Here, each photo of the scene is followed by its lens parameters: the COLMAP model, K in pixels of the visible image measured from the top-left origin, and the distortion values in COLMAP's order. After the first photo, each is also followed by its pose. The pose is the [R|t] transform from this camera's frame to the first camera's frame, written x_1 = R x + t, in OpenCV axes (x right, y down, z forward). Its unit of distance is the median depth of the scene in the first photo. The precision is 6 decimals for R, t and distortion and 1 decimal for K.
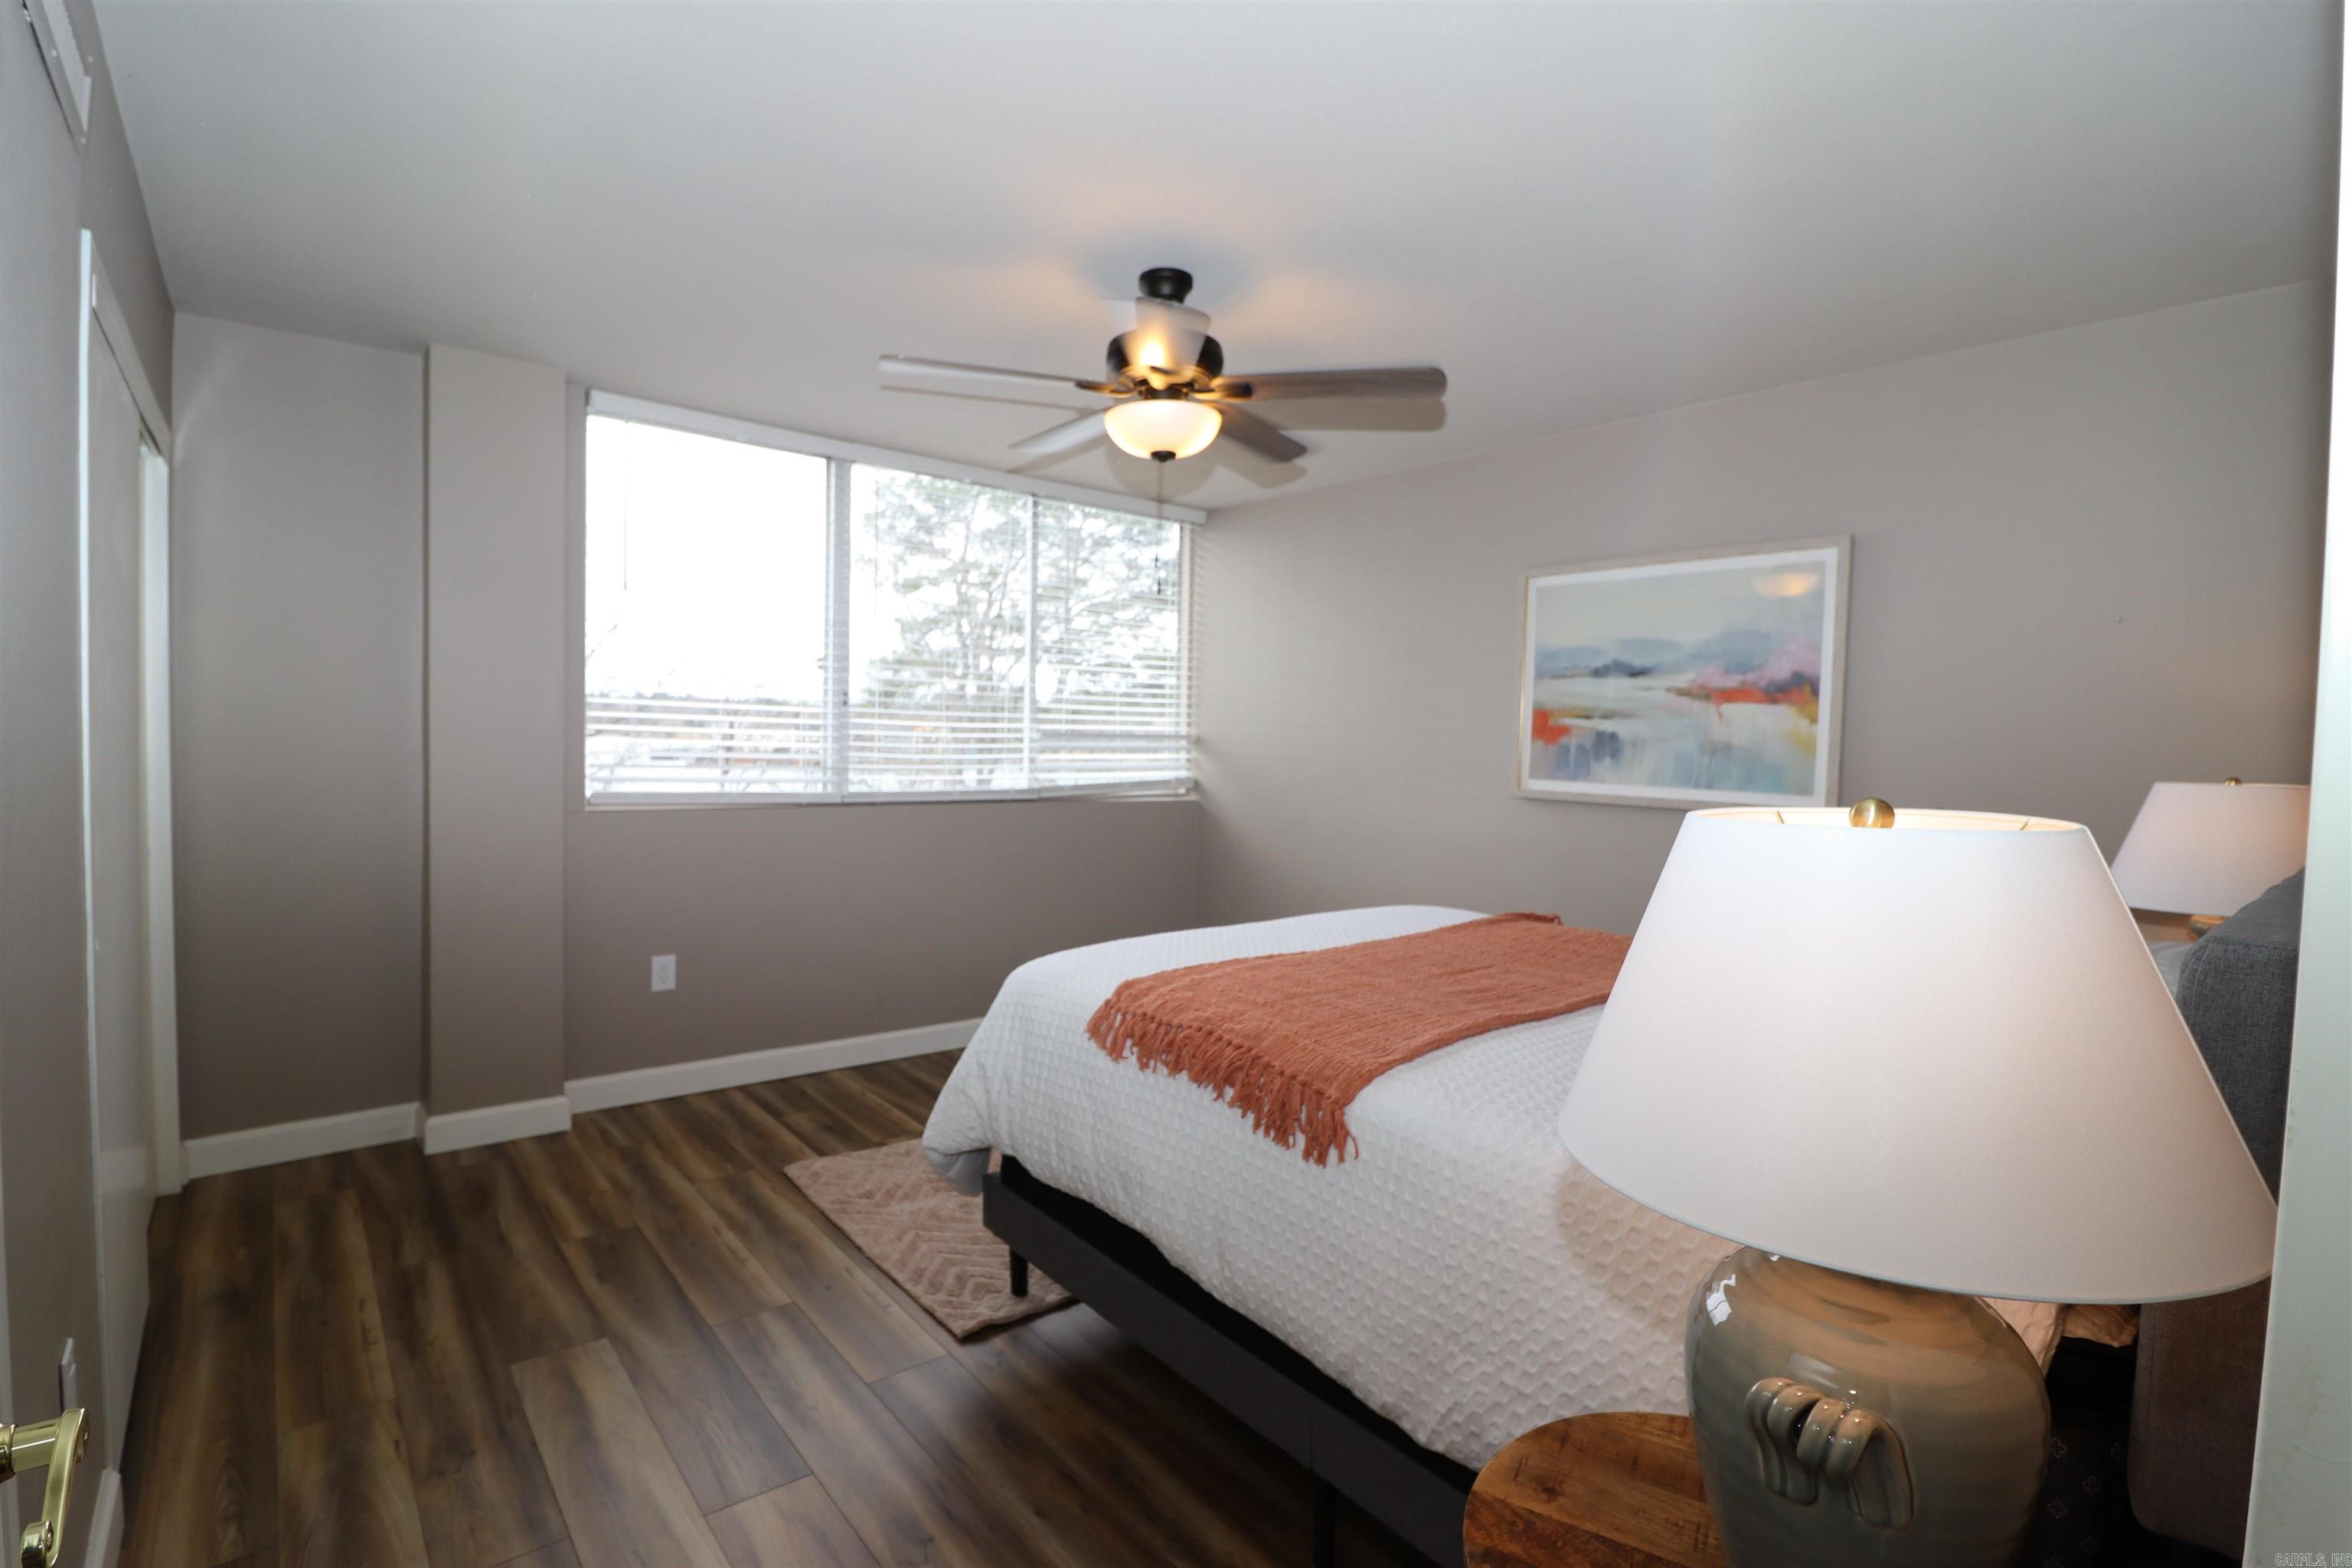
lens RADIAL K [[1084.0, 0, 1164.6], [0, 1084.0, 778.6], [0, 0, 1]] dist [0.001440, -0.015919]
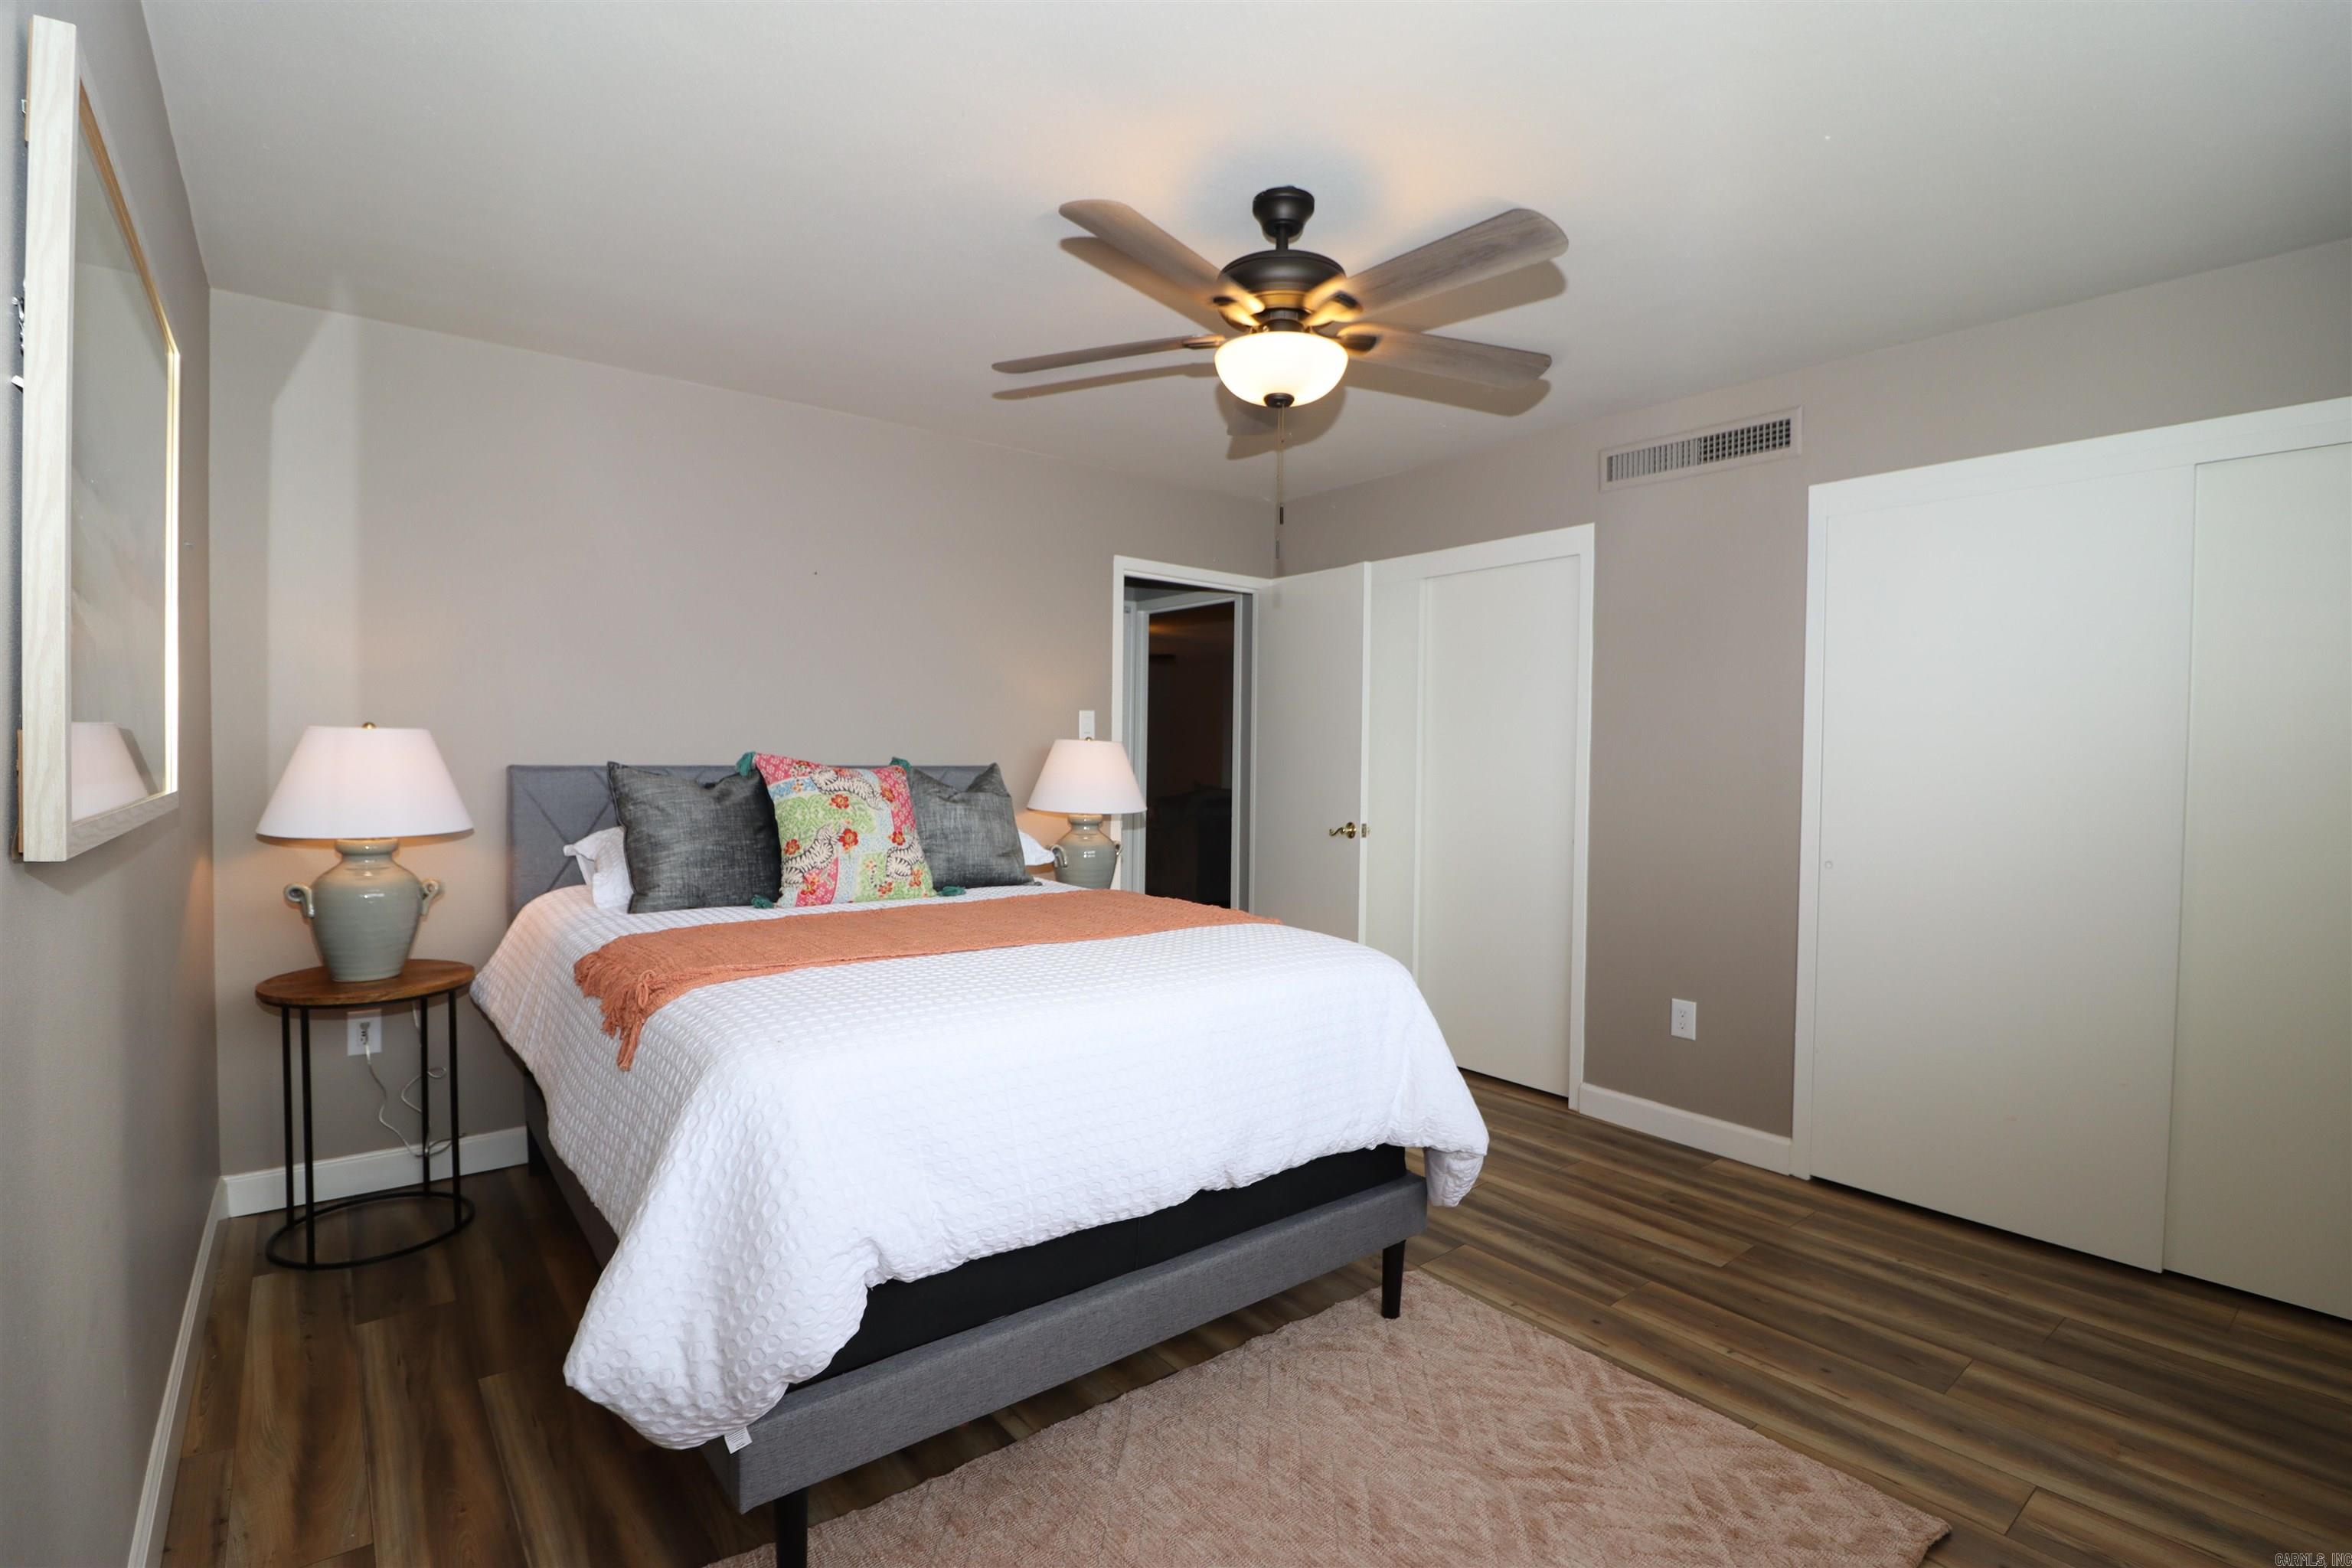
lens RADIAL K [[1084.0, 0, 1164.6], [0, 1084.0, 778.6], [0, 0, 1]] dist [0.001440, -0.015919]
pose [[-0.999064, -0.037069, 0.022316, 0.040387], [-0.035510, 0.997146, 0.066627, -0.032834], [-0.024722, 0.065772, -0.997528, 1.415355]]
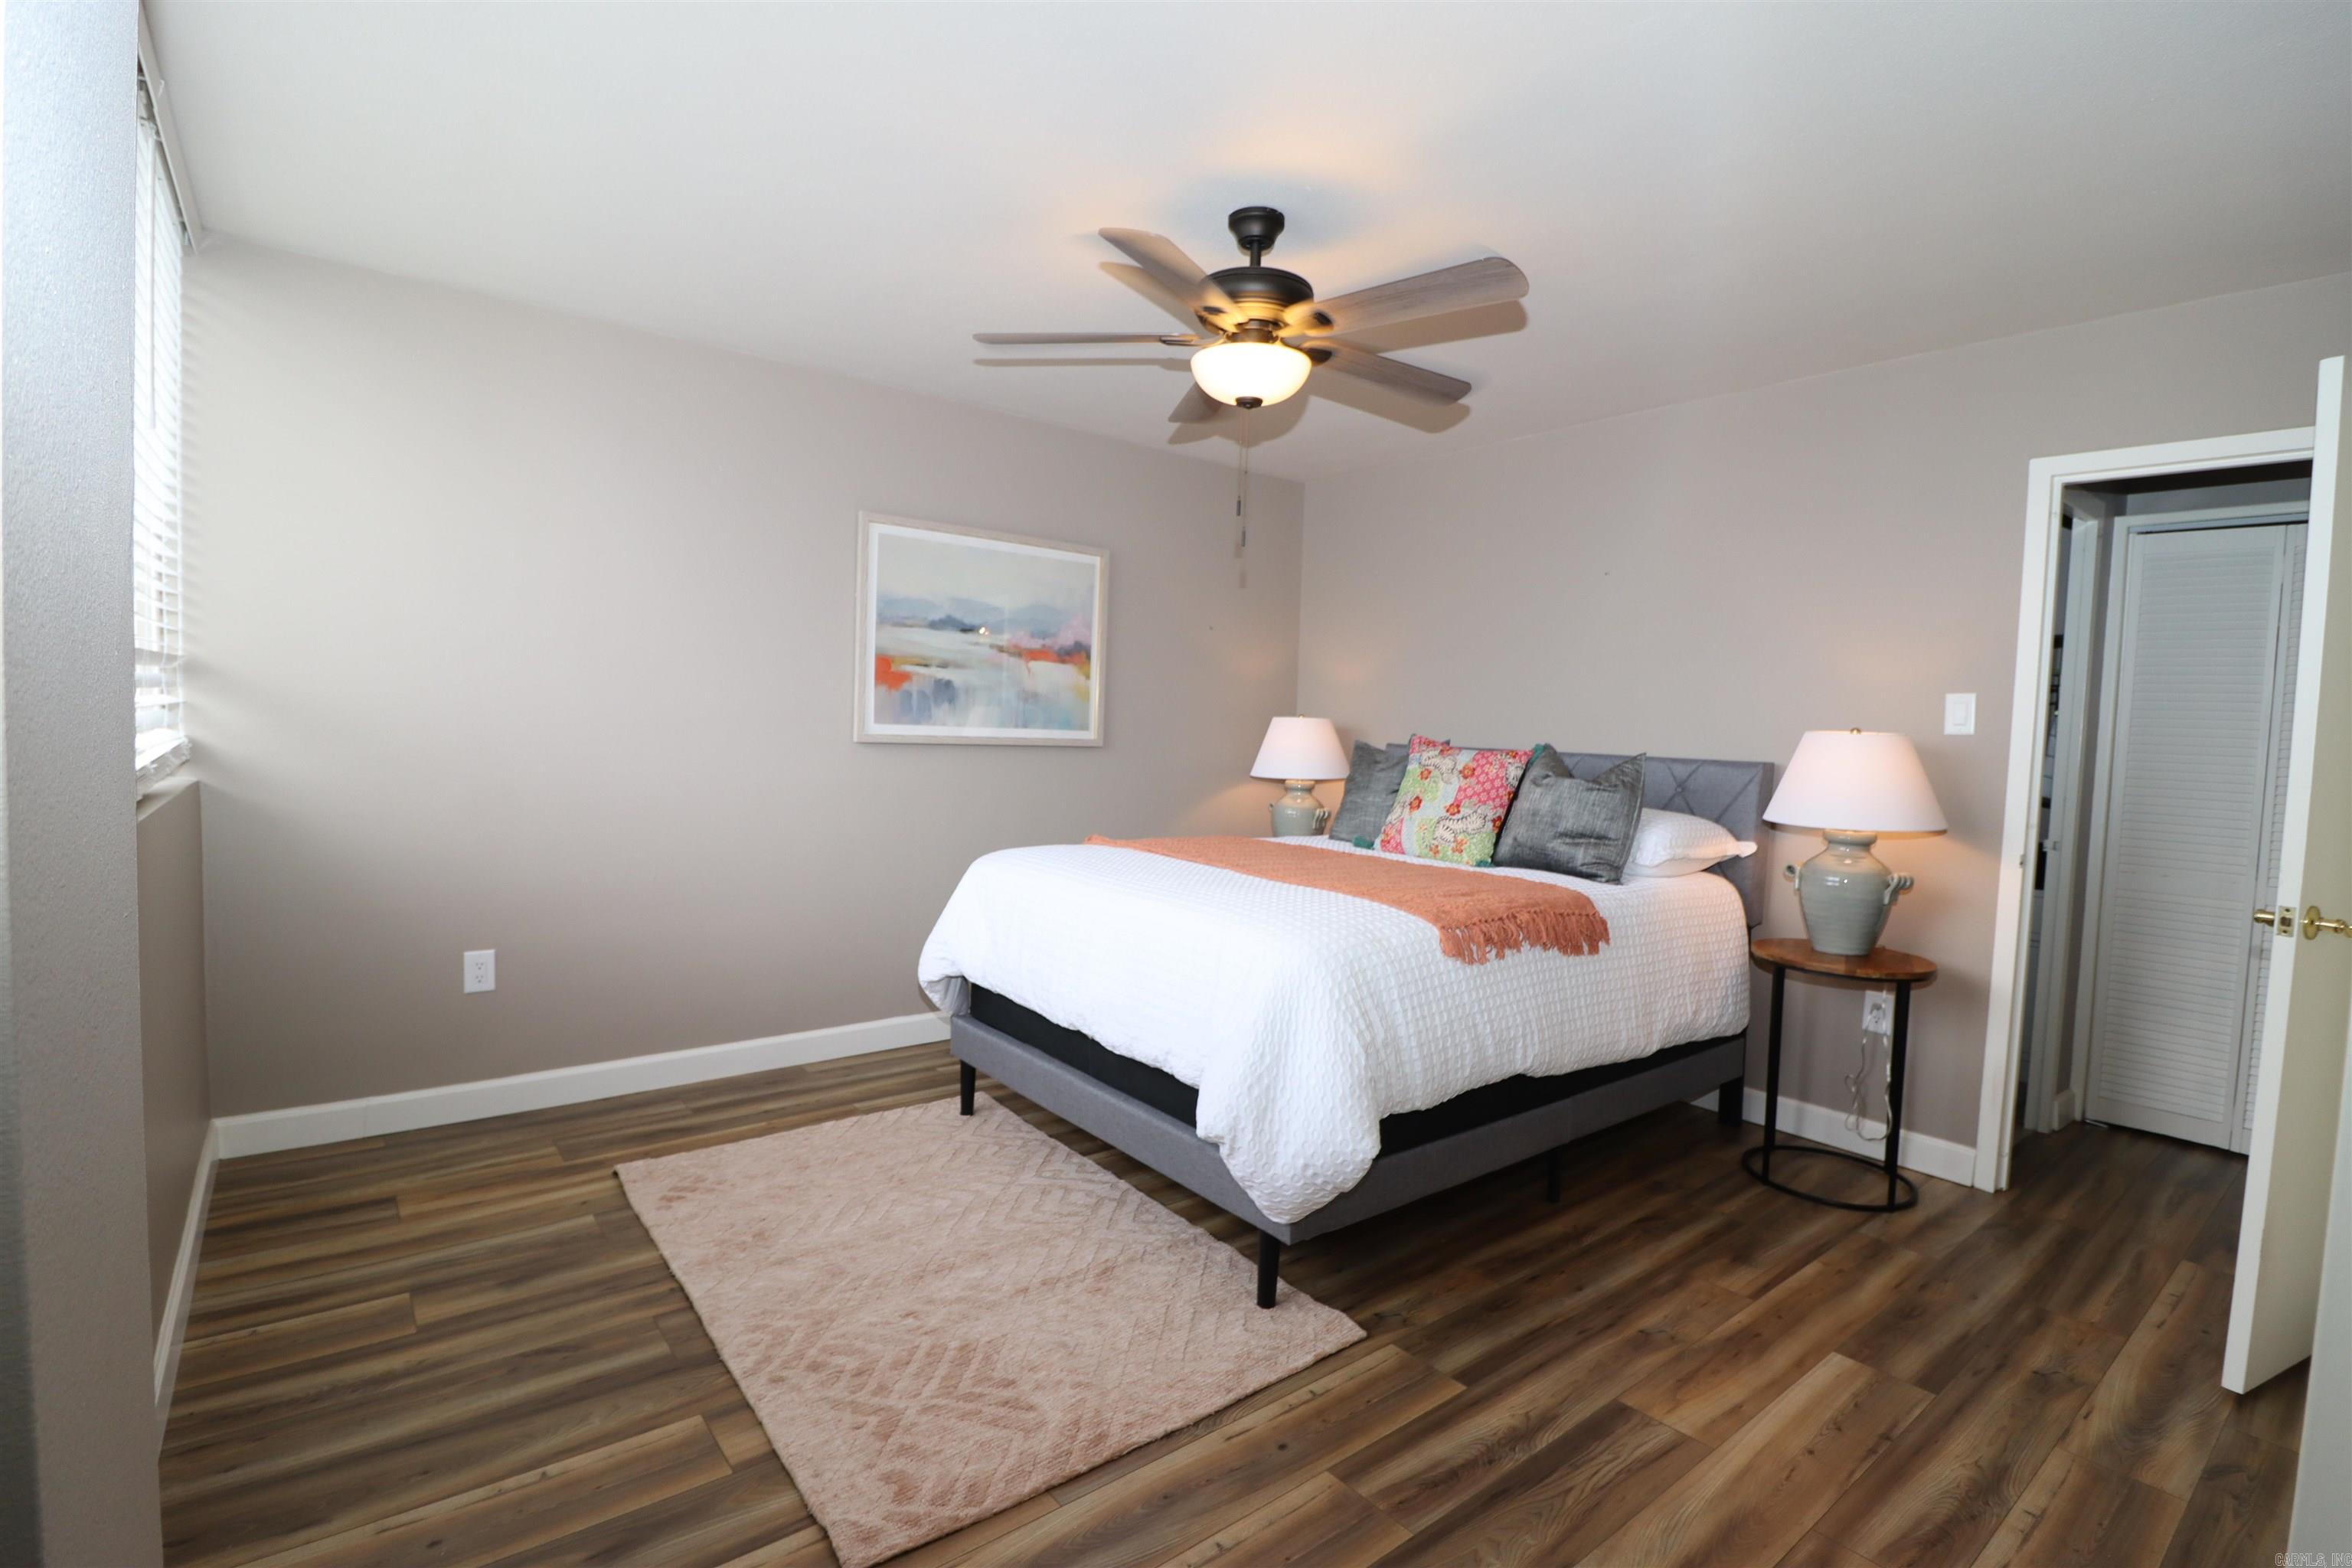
lens RADIAL K [[1084.0, 0, 1164.6], [0, 1084.0, 778.6], [0, 0, 1]] dist [0.001440, -0.015919]
pose [[0.025723, -0.079424, 0.996509, -0.750850], [0.007388, 0.996827, 0.079259, -0.029817], [-0.999642, 0.005323, 0.026228, 0.786310]]
